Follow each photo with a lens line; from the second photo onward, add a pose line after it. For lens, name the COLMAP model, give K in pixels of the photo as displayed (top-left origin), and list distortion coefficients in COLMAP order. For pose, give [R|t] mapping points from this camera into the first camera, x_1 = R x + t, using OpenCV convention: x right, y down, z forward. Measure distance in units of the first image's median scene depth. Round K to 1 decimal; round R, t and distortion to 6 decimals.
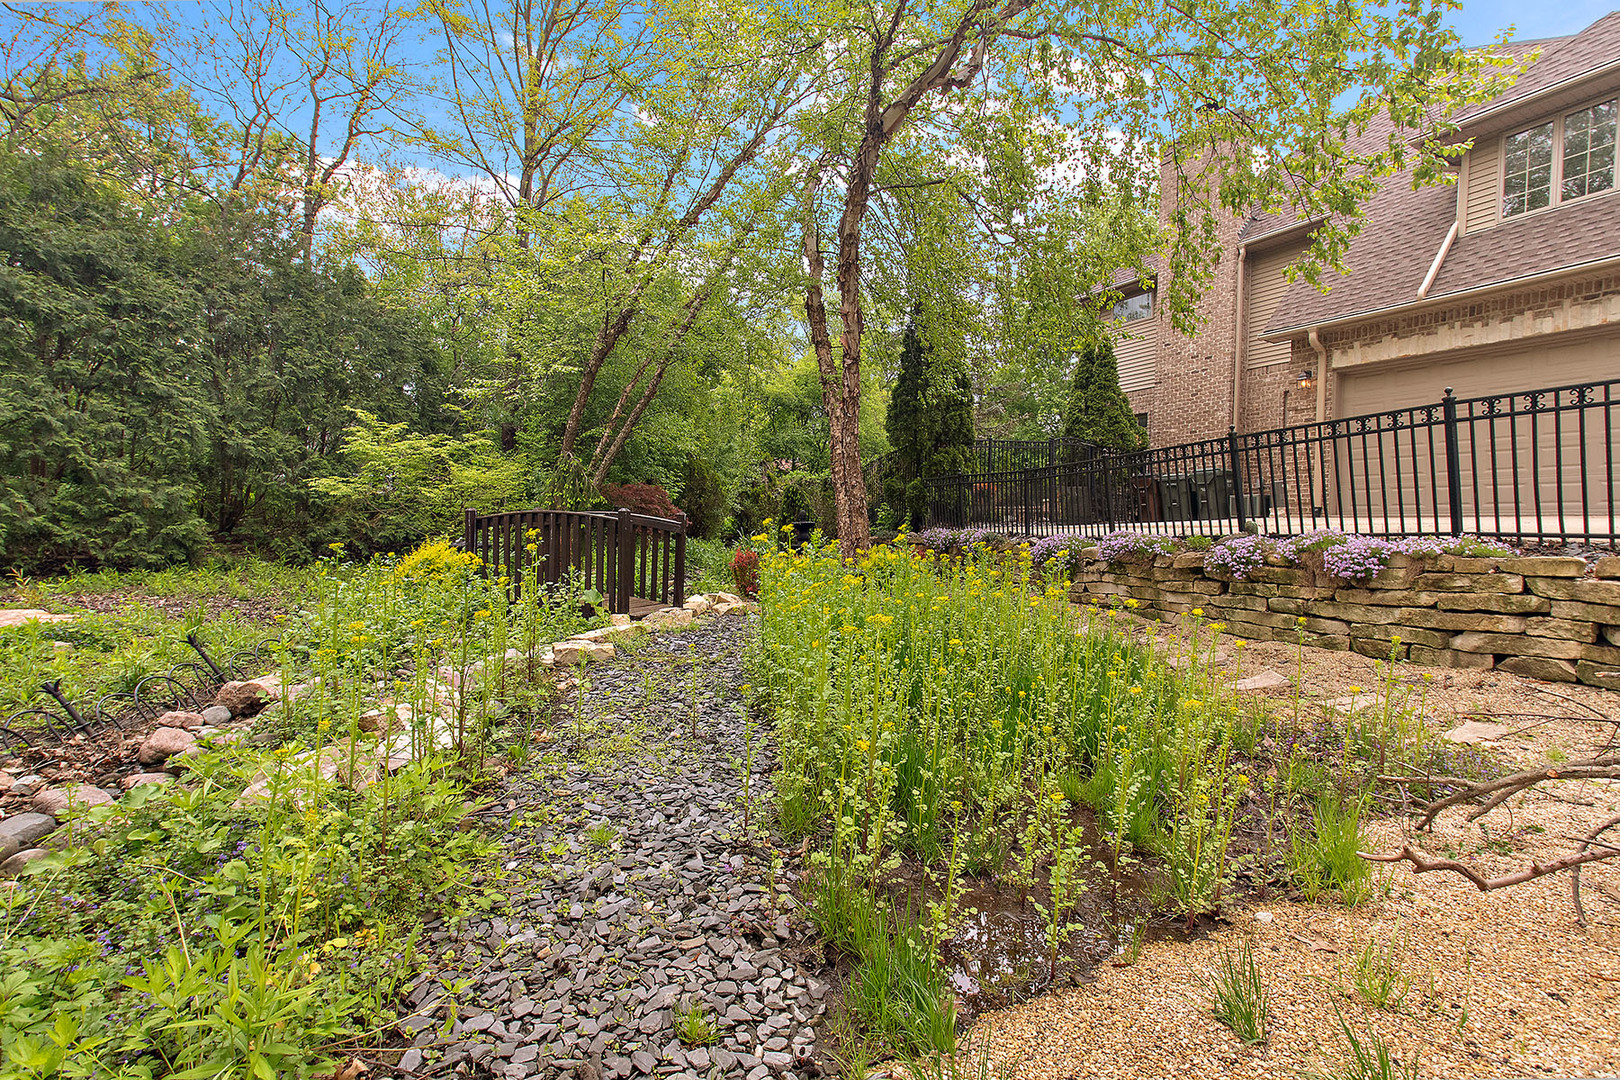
lens RADIAL K [[717.0, 0, 805.4], [0, 717.0, 544.3], [0, 0, 1]] dist [-0.003871, -0.000502]
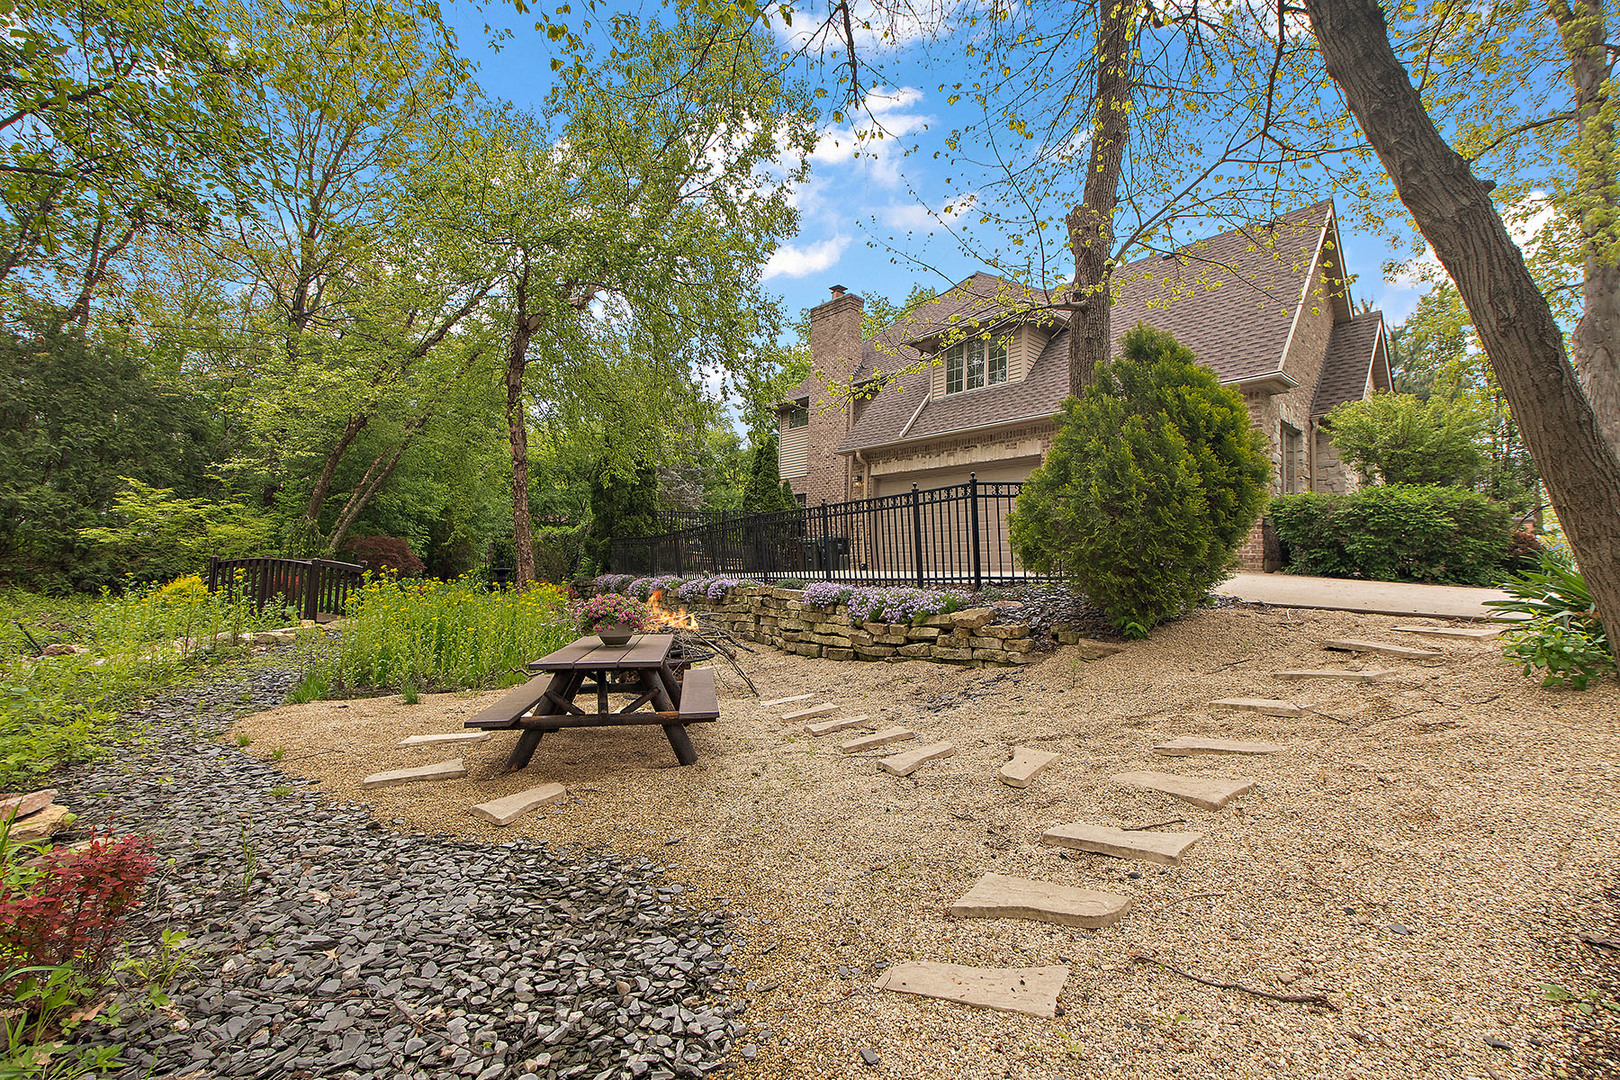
lens RADIAL K [[699.8, 0, 802.1], [0, 699.8, 532.9], [0, 0, 1]] dist [-0.000820, 0.000215]
pose [[0.973231, 0.027268, 0.228204, 0.266890], [-0.007713, 0.996252, -0.086151, 0.013873], [-0.229698, 0.082084, 0.969794, -0.482588]]
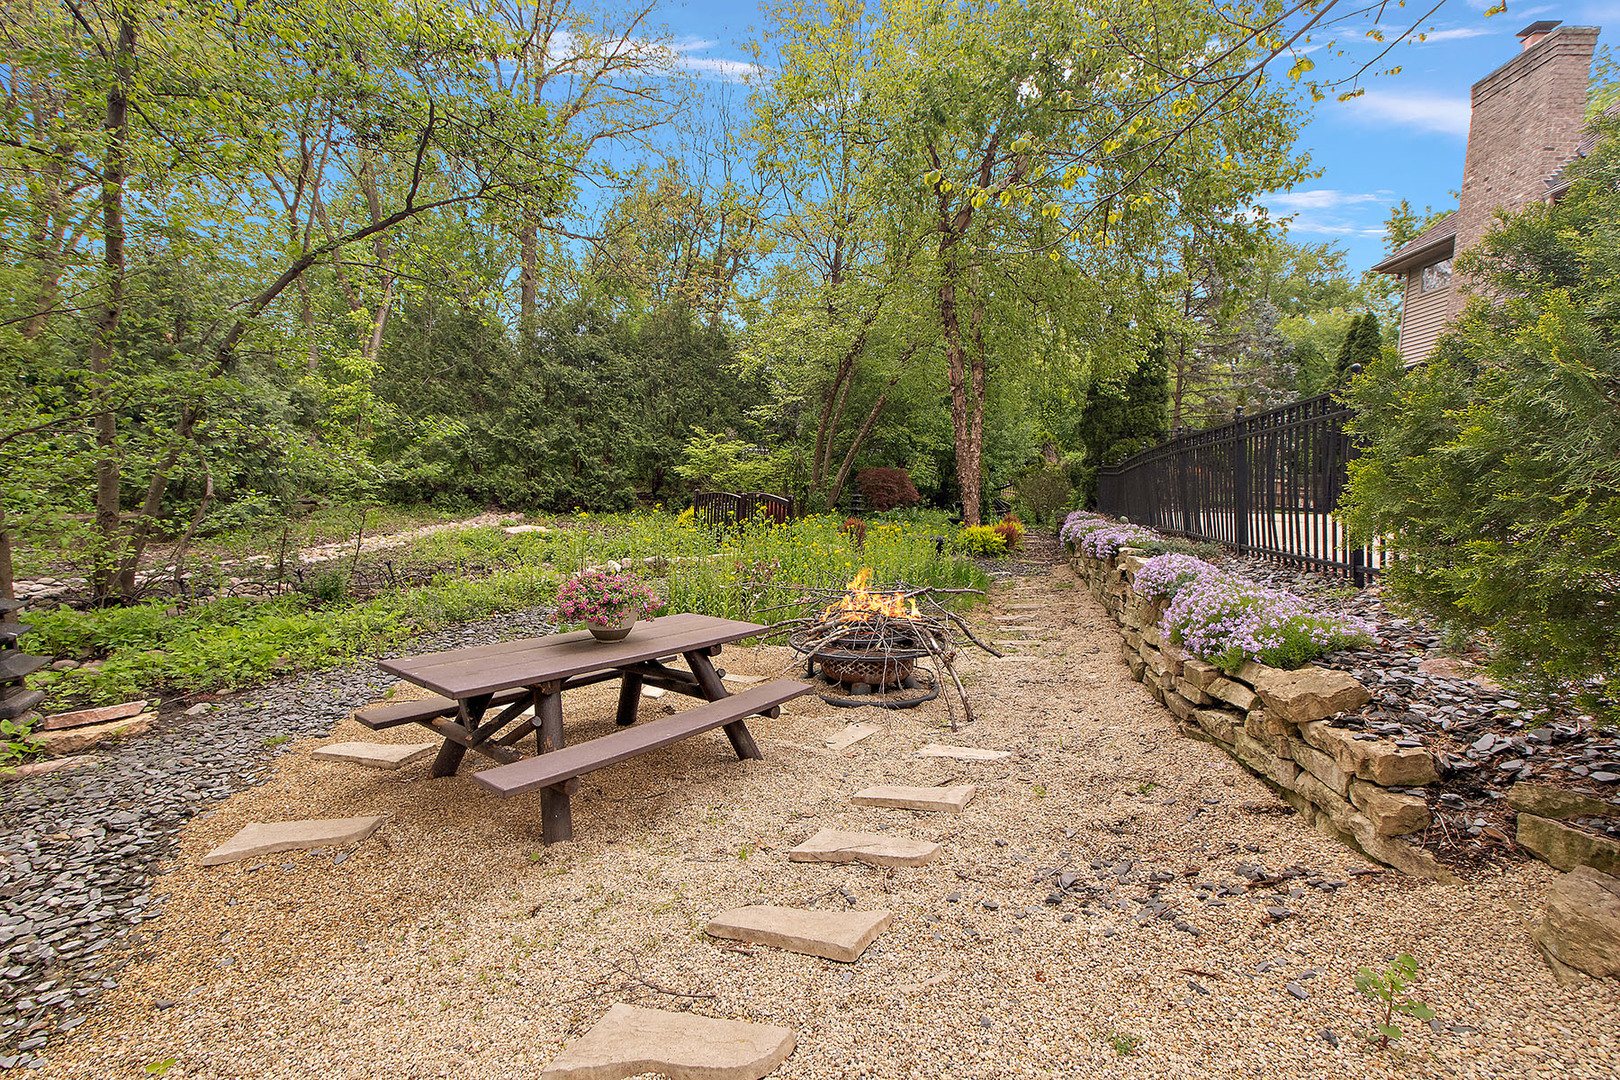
lens RADIAL K [[702.7, 0, 826.5], [0, 702.7, 538.5], [0, 0, 1]] dist [0.002745, 0.000545]
pose [[0.842536, 0.068622, -0.534250, 0.508458], [-0.046249, 0.997405, 0.055174, -0.022533], [0.536650, -0.021778, 0.843524, -0.250239]]
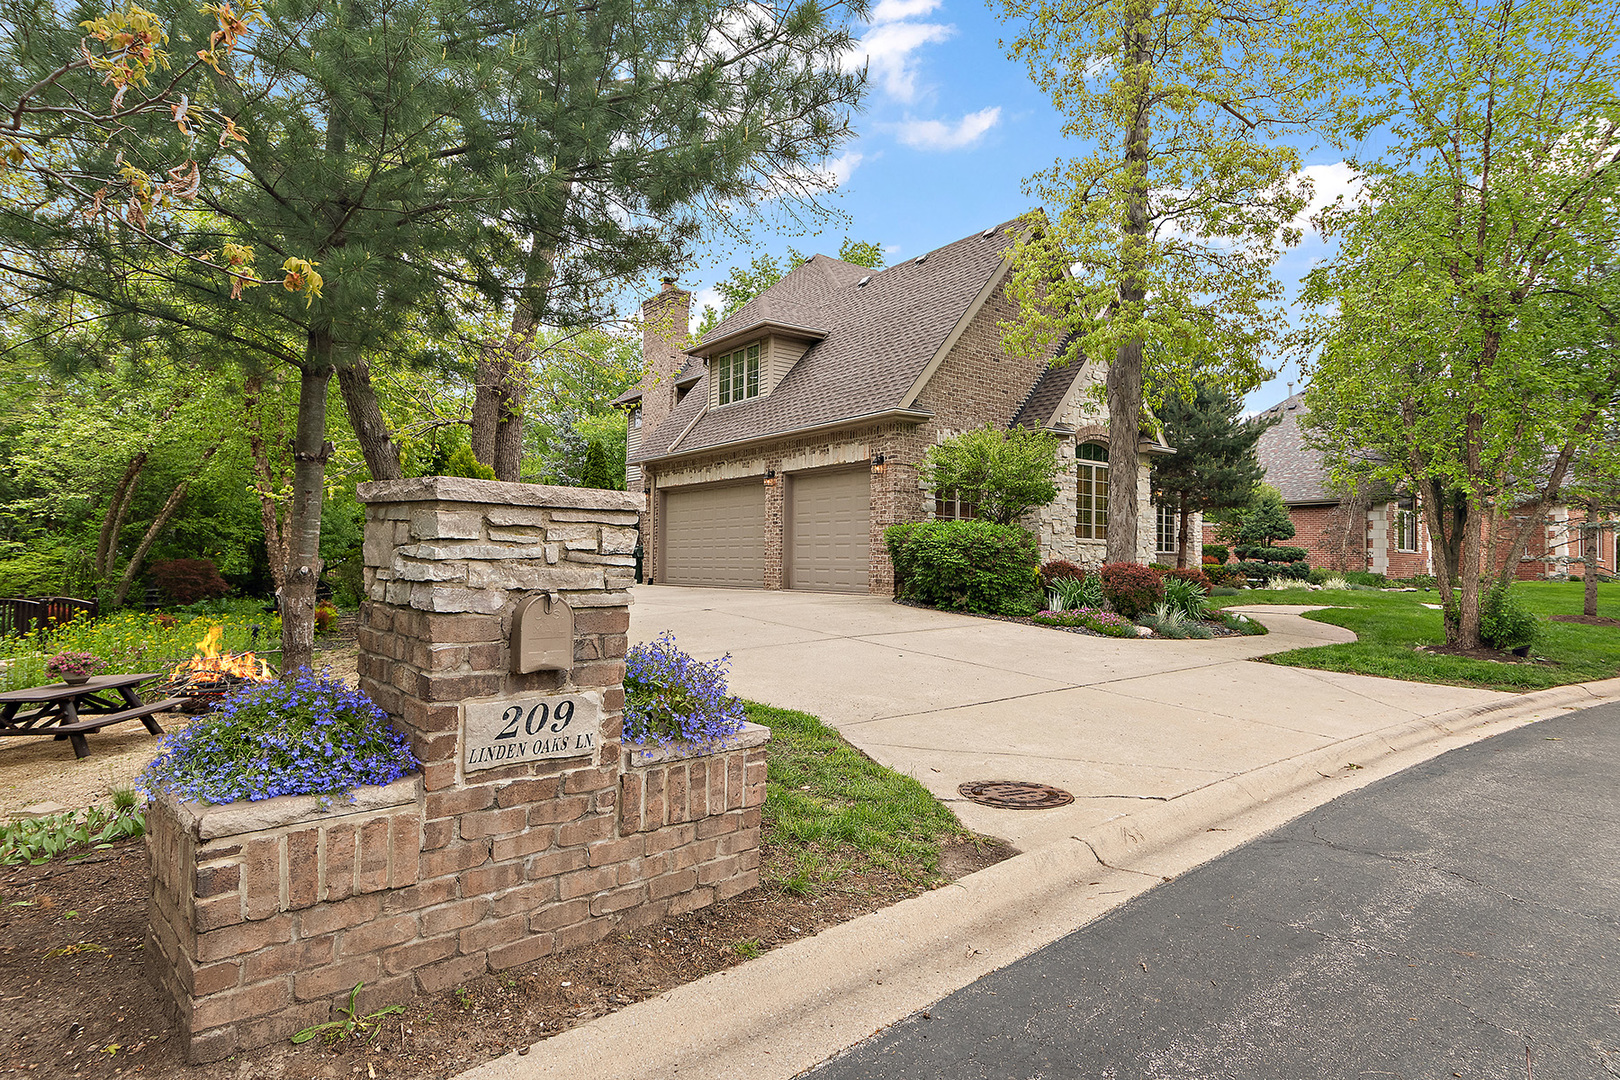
lens RADIAL K [[855.8, 0, 810.0], [0, 855.8, 540.0], [0, 0, 1]] dist [-0.048503, 0.000222]
pose [[0.984004, 0.001574, 0.178140, 0.803481], [0.007067, 0.998829, -0.047863, -0.049091], [-0.178007, 0.048356, 0.982840, -0.928992]]
